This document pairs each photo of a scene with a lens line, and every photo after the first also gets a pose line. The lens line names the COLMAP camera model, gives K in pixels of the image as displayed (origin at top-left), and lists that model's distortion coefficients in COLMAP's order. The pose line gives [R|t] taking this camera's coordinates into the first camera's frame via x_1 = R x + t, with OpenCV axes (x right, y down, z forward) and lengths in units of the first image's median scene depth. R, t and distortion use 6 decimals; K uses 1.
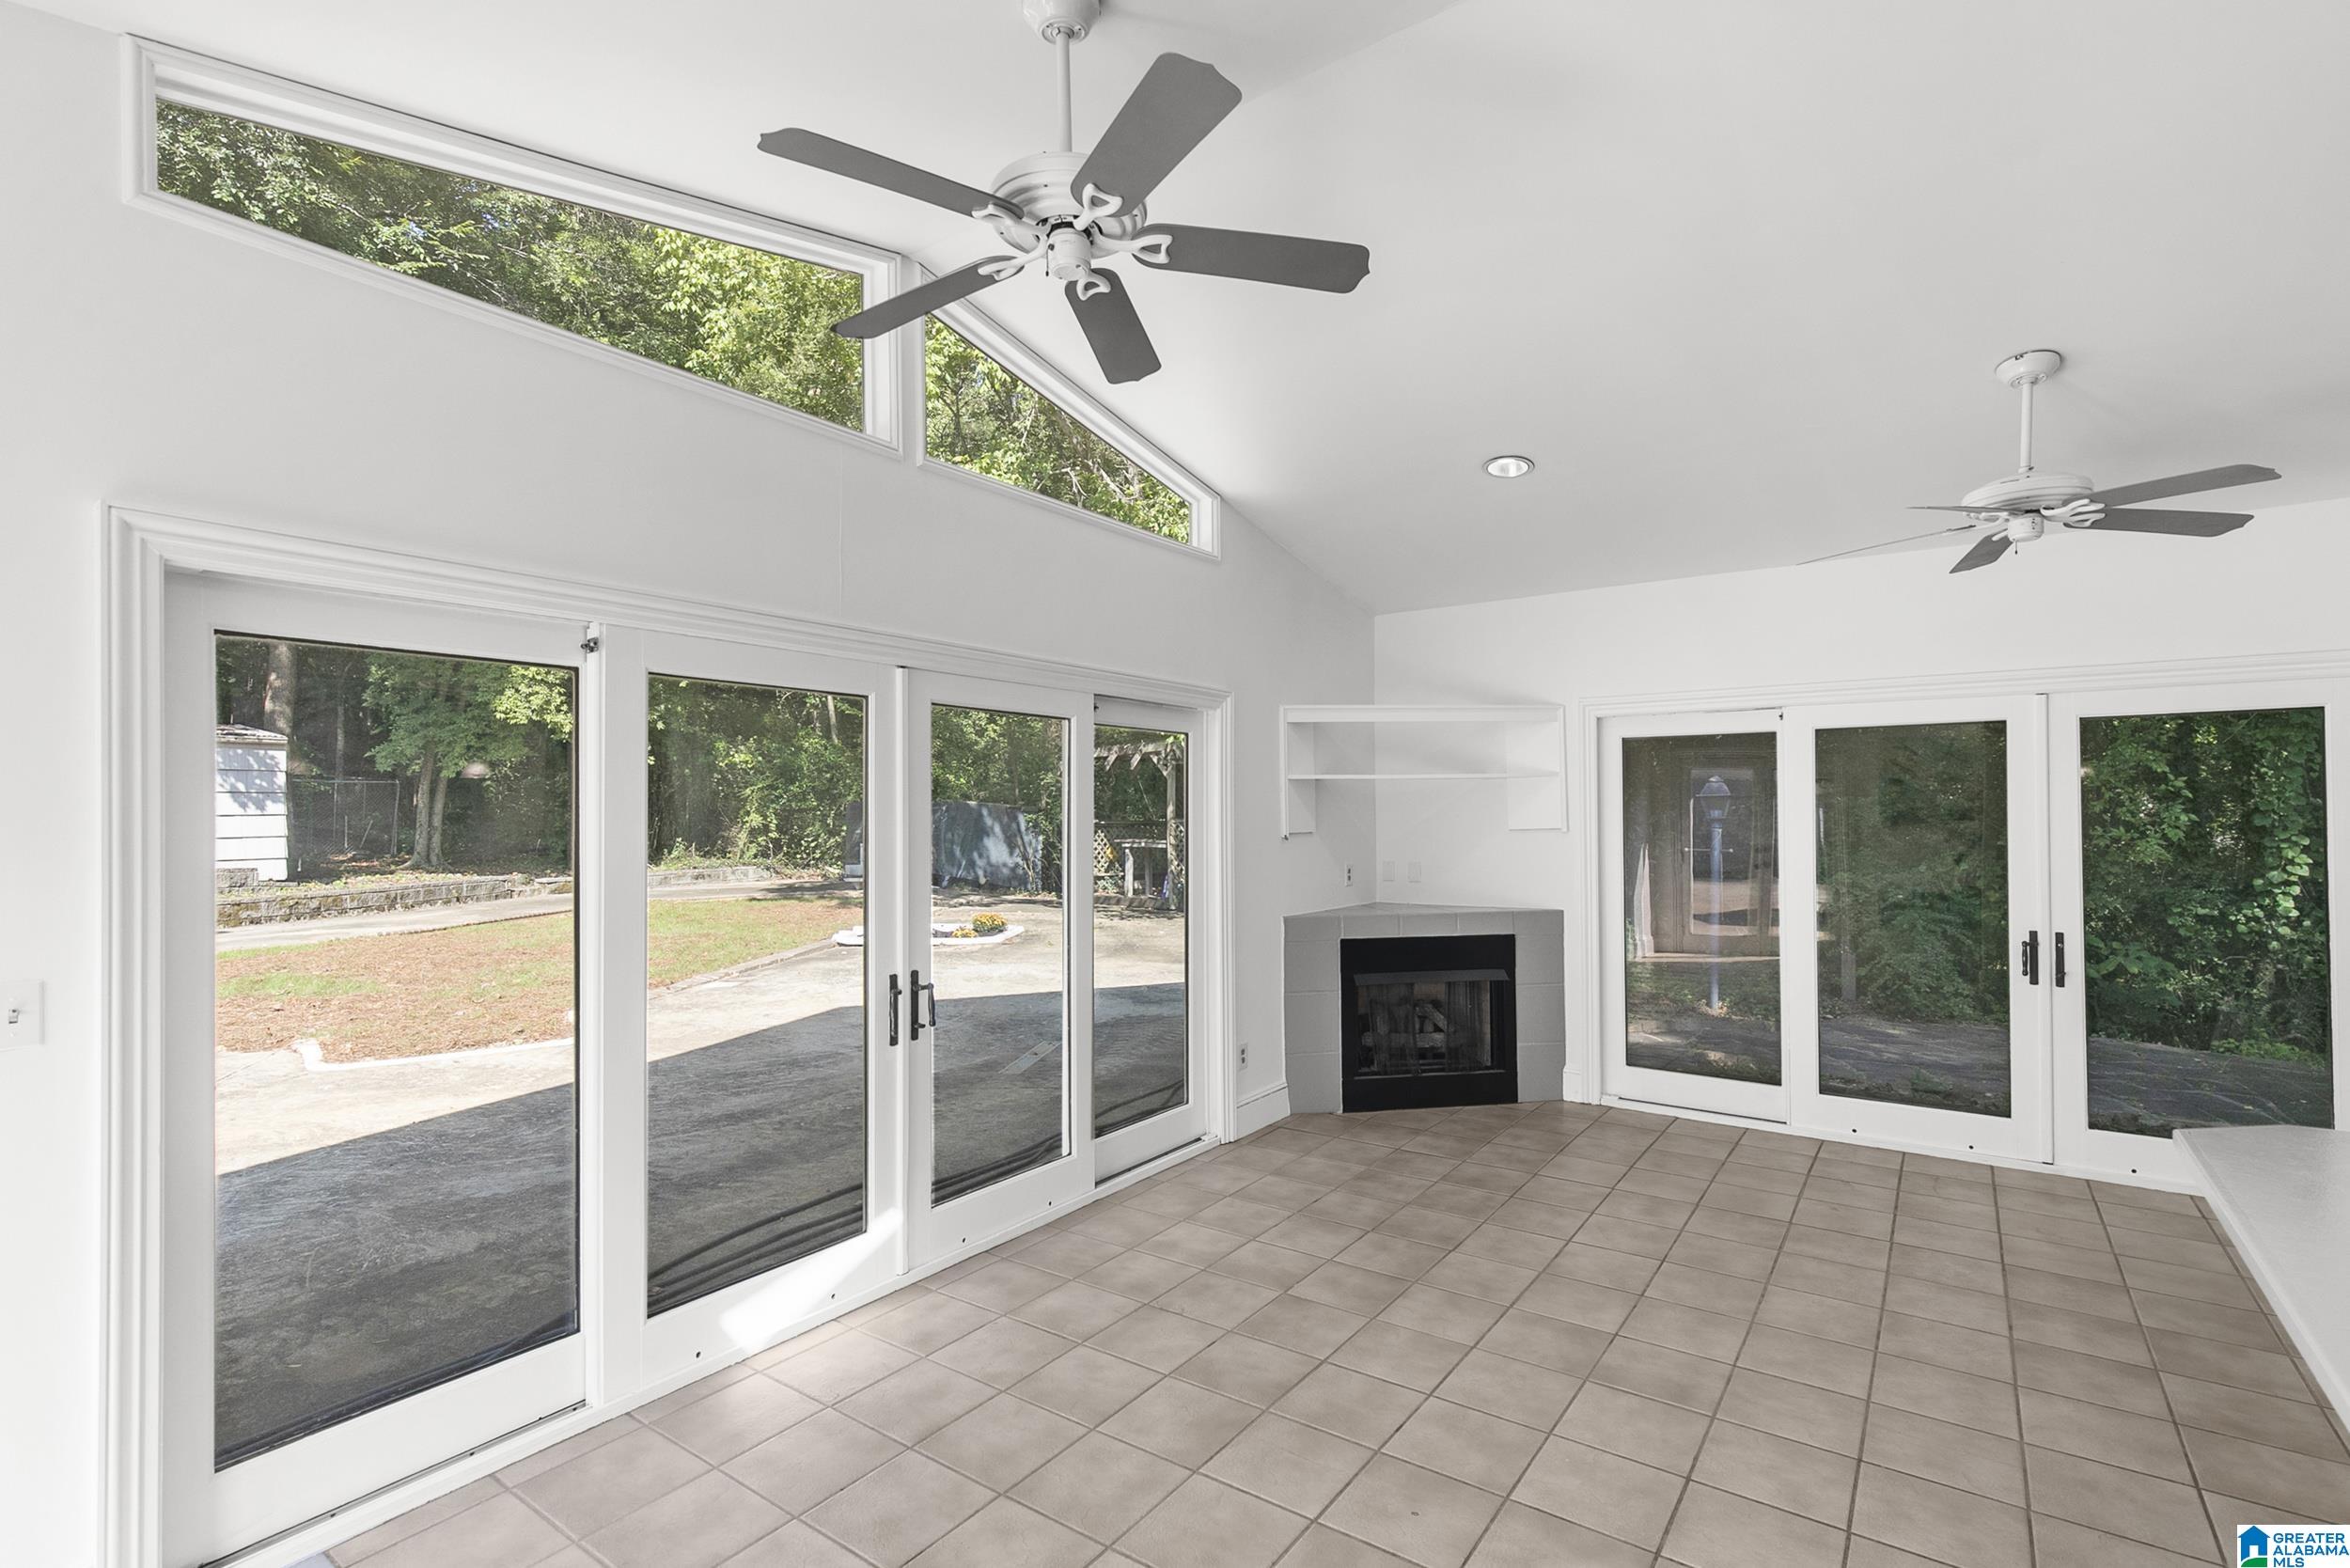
lens RADIAL K [[1077.5, 0, 1186.3], [0, 1077.5, 796.7], [0, 0, 1]] dist [0.012354, -0.003001]
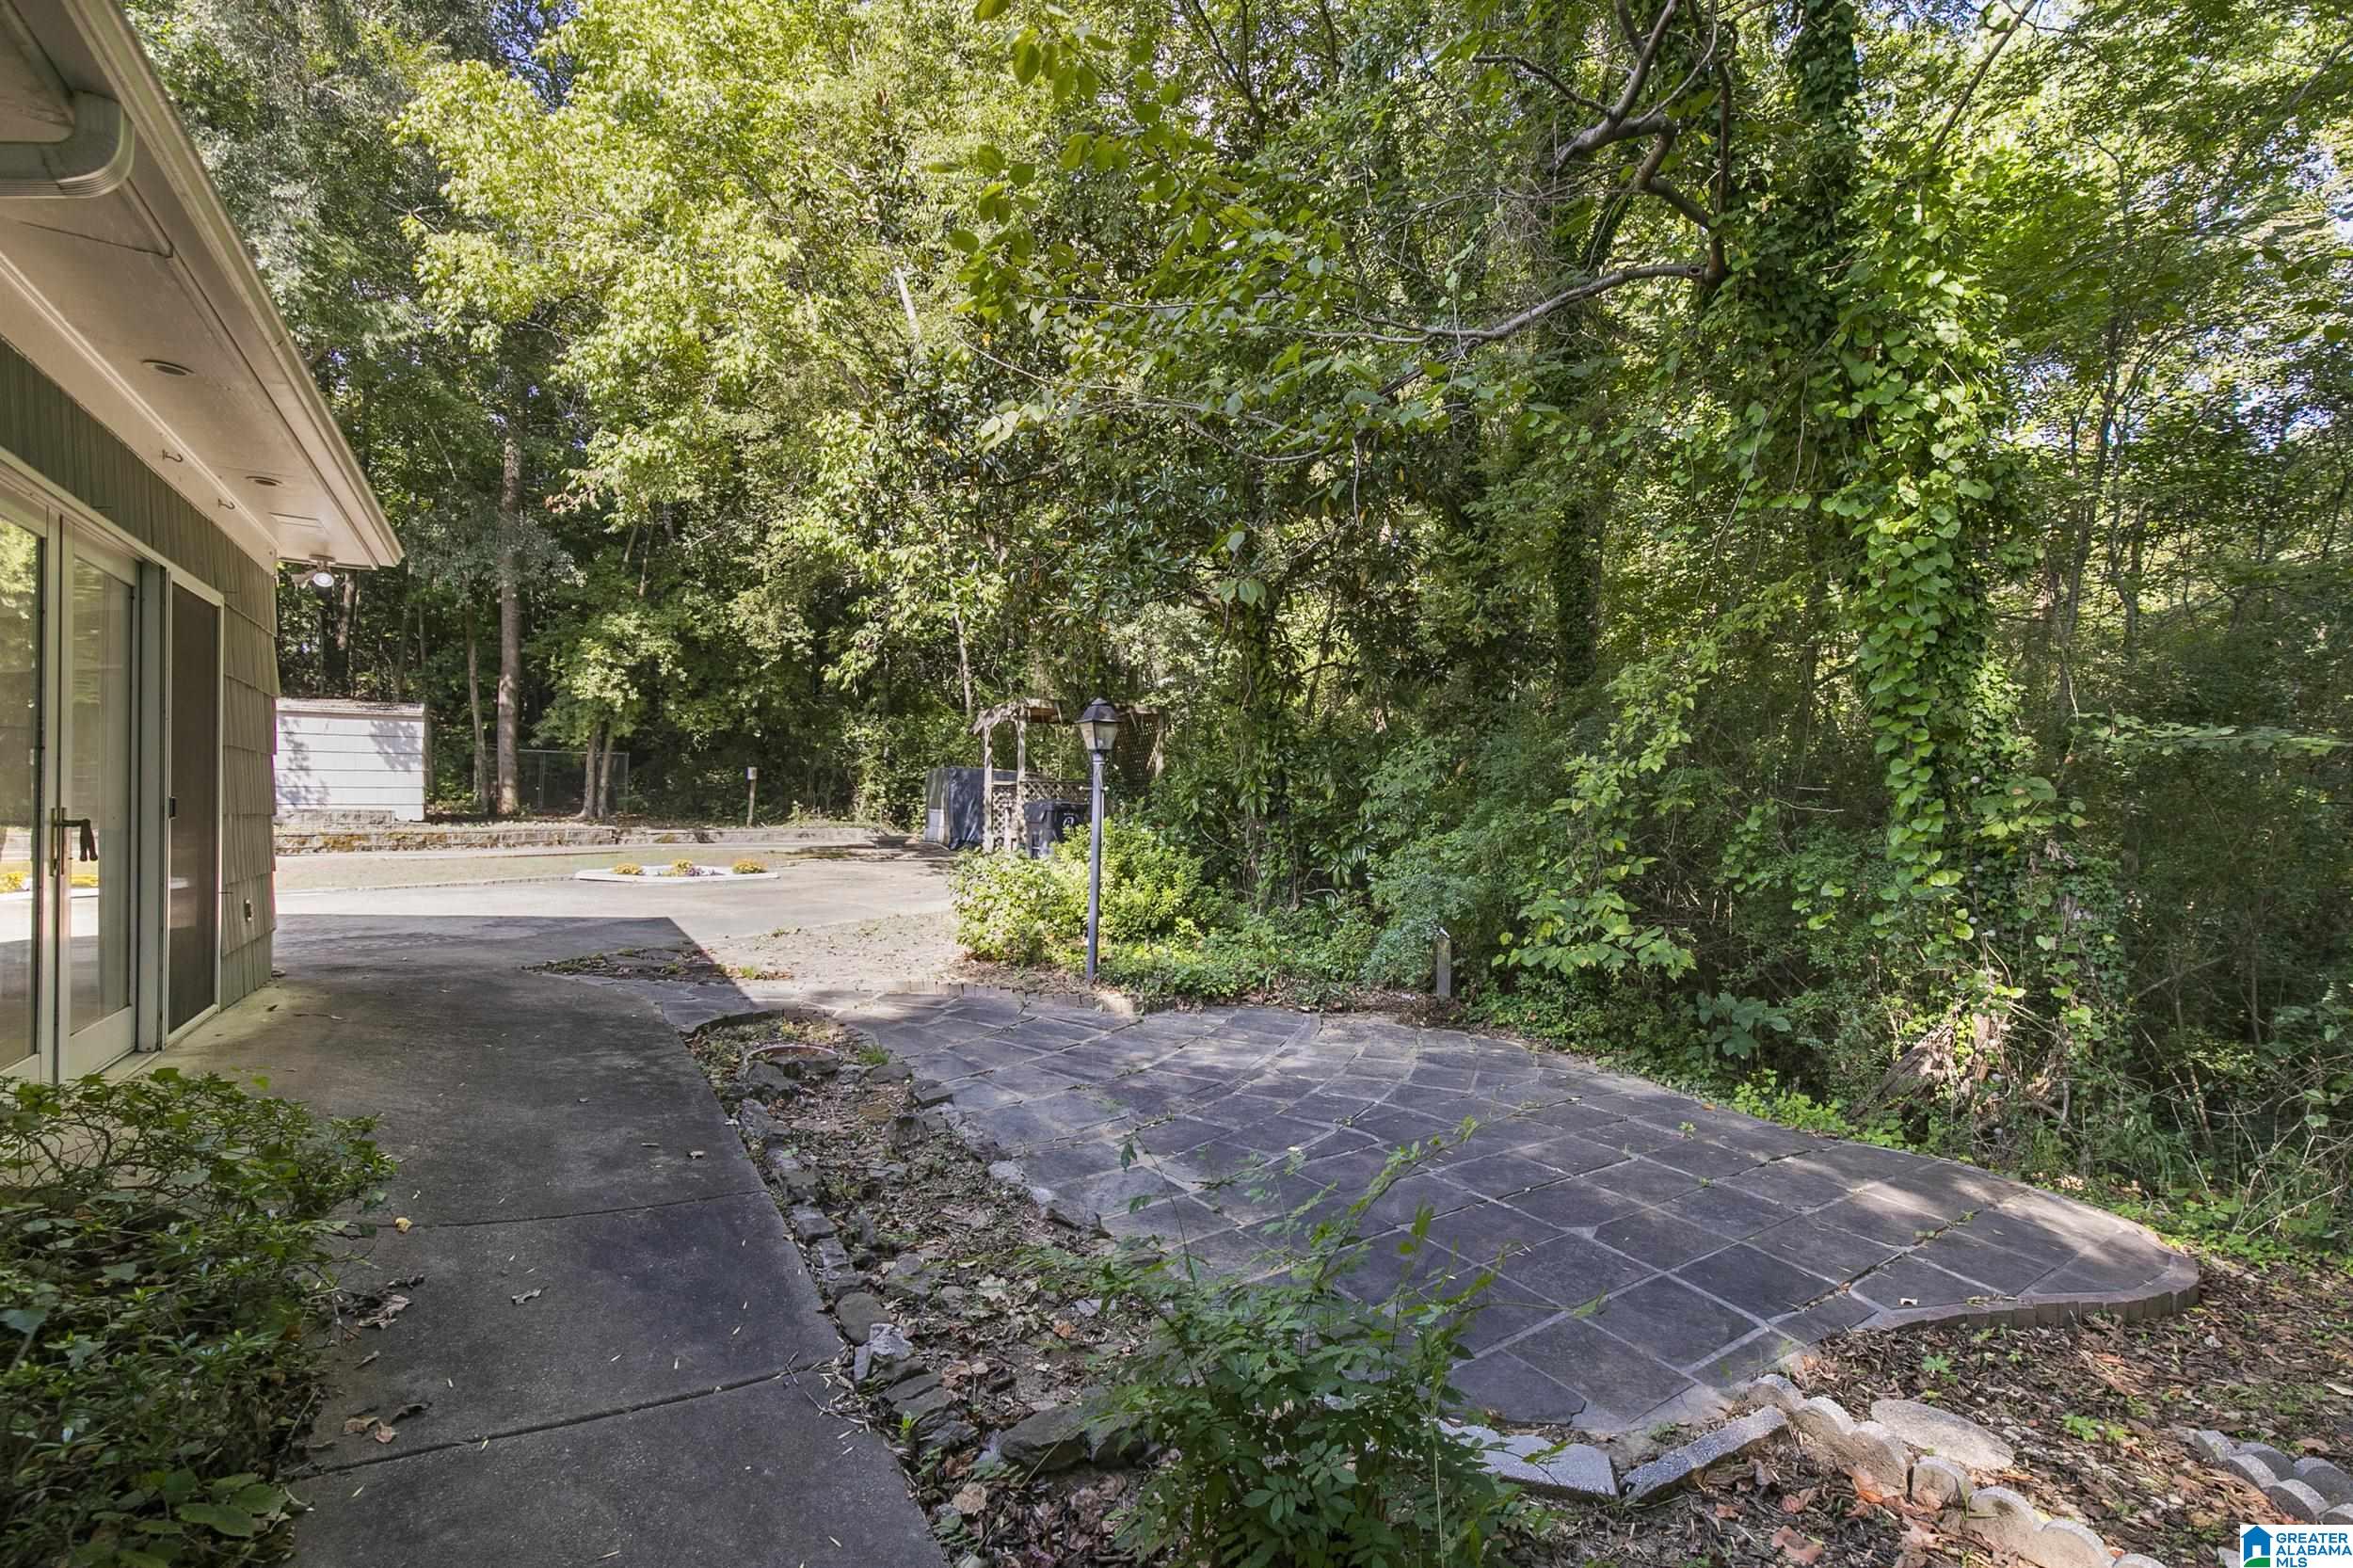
lens RADIAL K [[1078.9, 0, 1199.5], [0, 1078.9, 787.9], [0, 0, 1]] dist [0.012354, -0.003001]
pose [[0.919255, 0.005170, -0.393629, 1.650159], [-0.005436, 0.999985, 0.000439, 0.094787], [0.393625, 0.001737, 0.919269, 0.512682]]
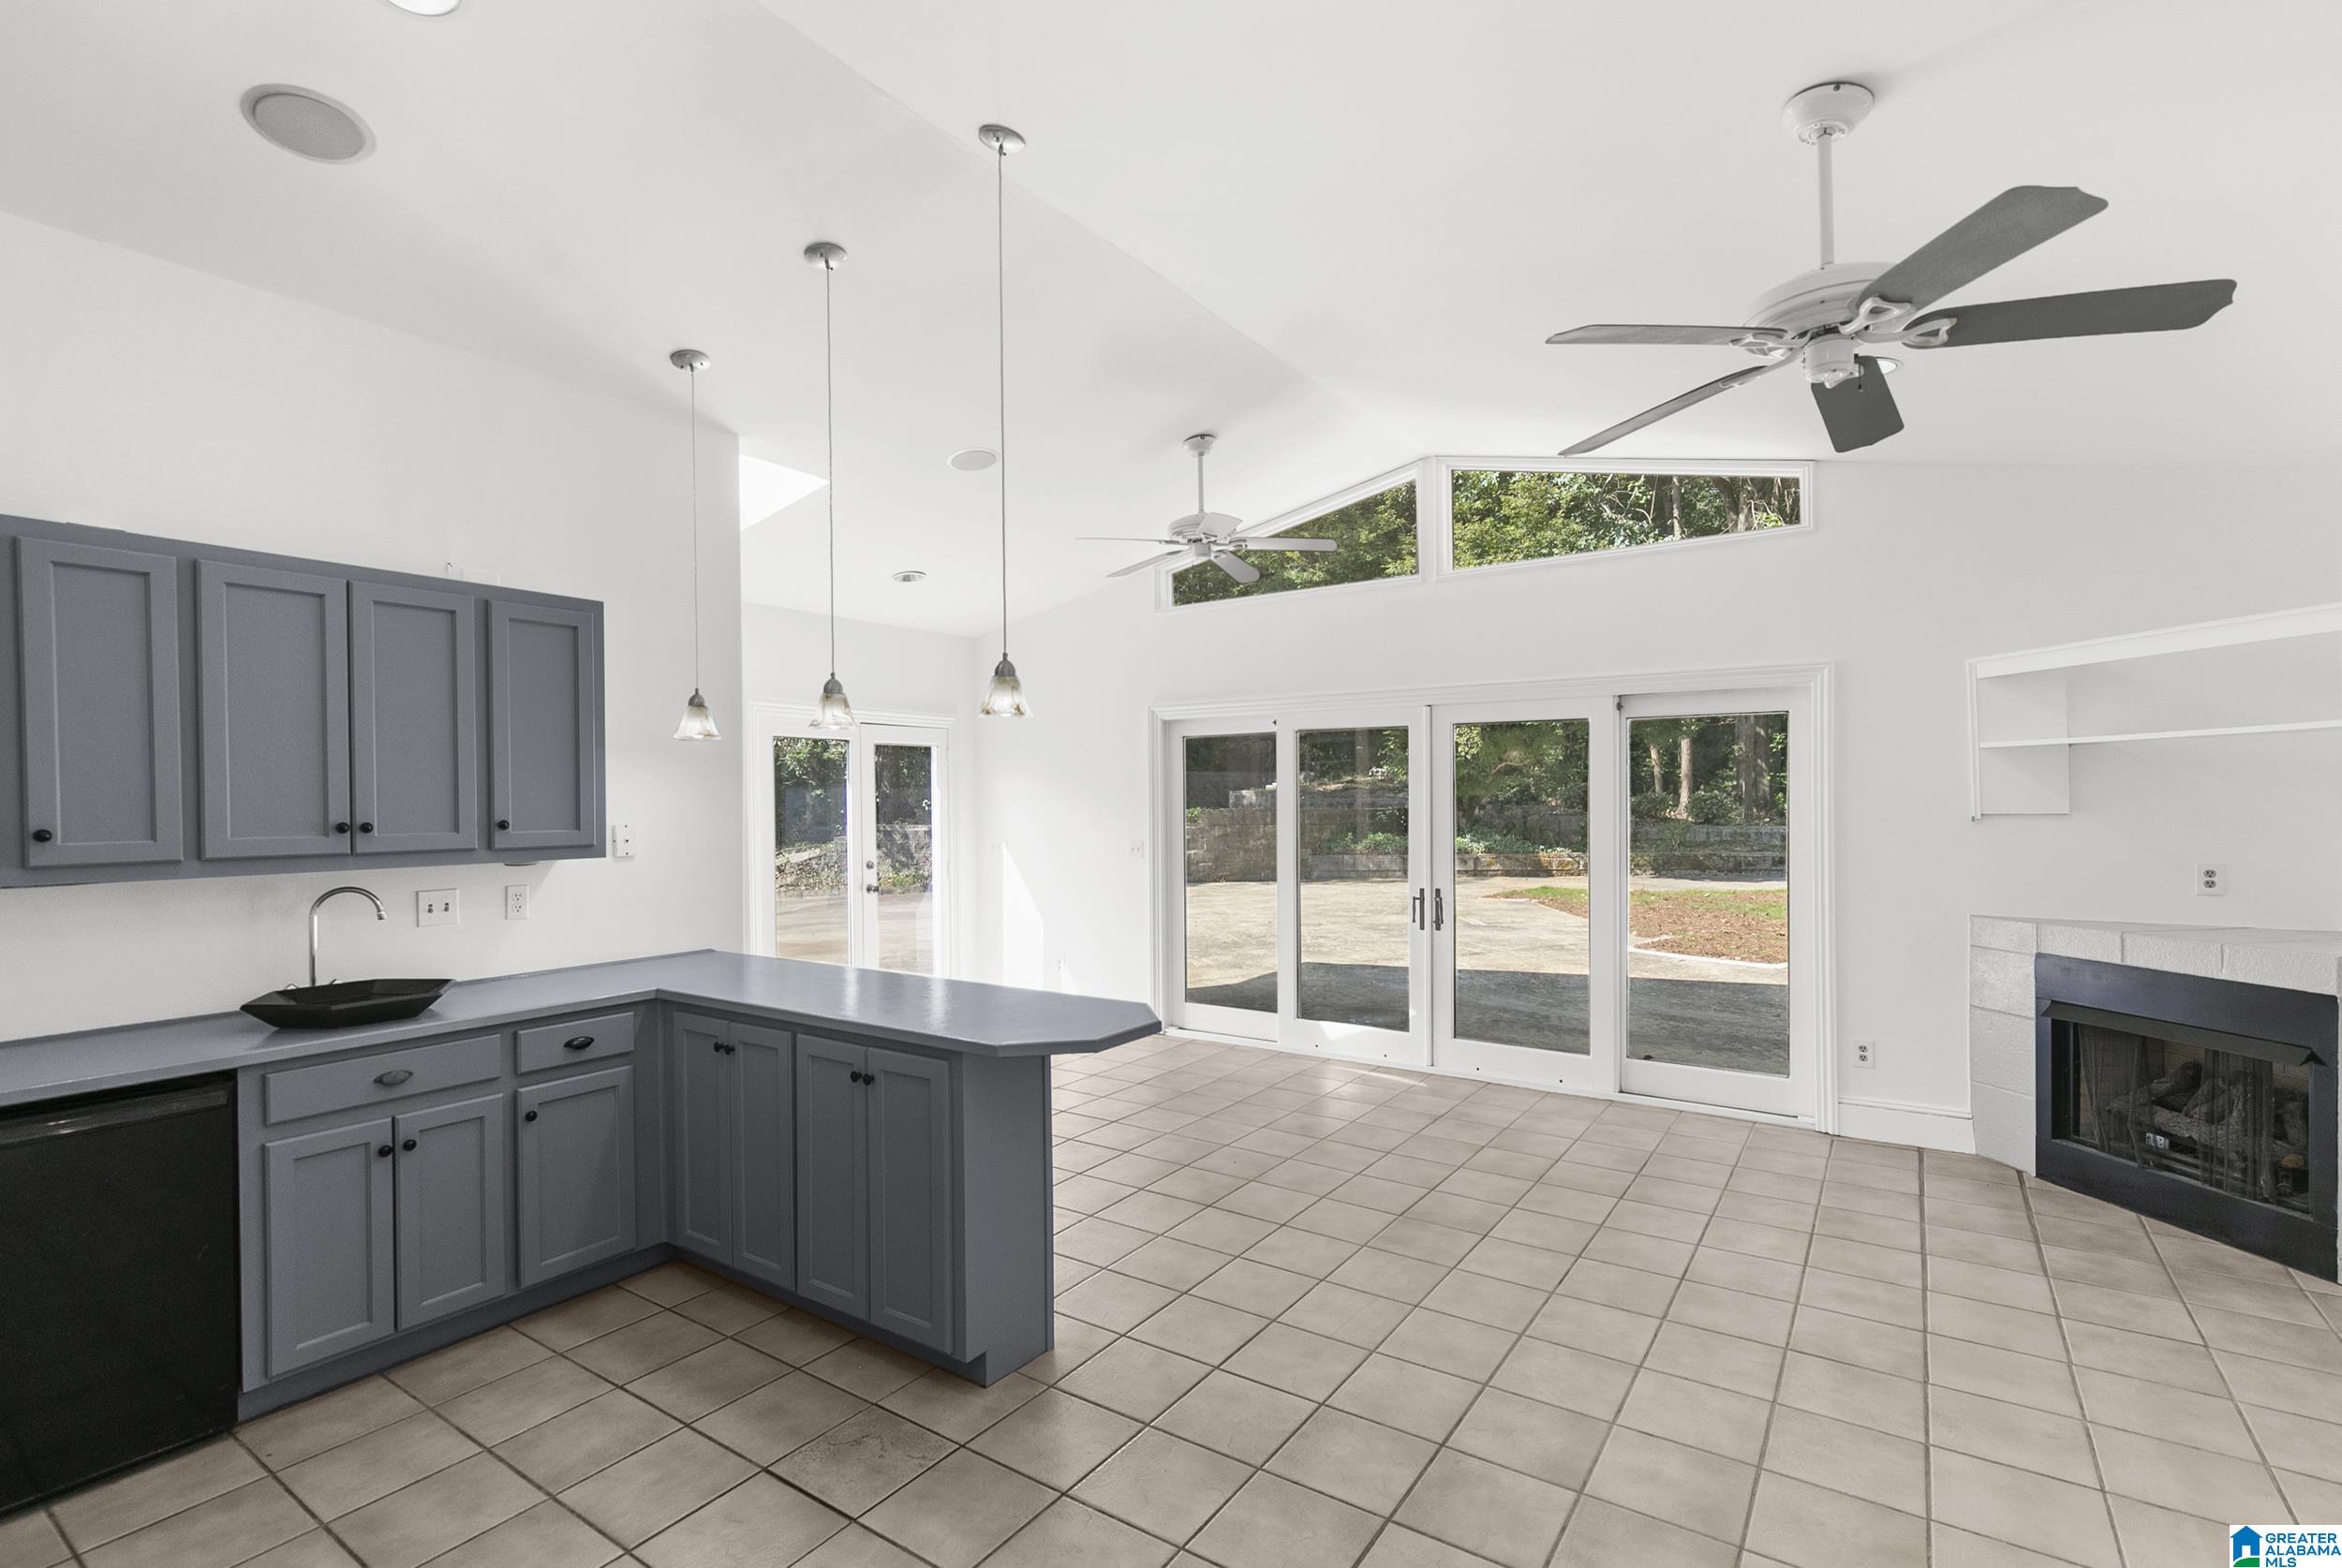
lens RADIAL K [[1073.8, 0, 1182.8], [0, 1073.8, 802.8], [0, 0, 1]] dist [0.012354, -0.003001]
pose [[0.022983, 0.007574, -0.999707, 0.927499], [0.019753, 0.999773, 0.008029, 0.007612], [0.999541, -0.019932, 0.022828, 0.390681]]
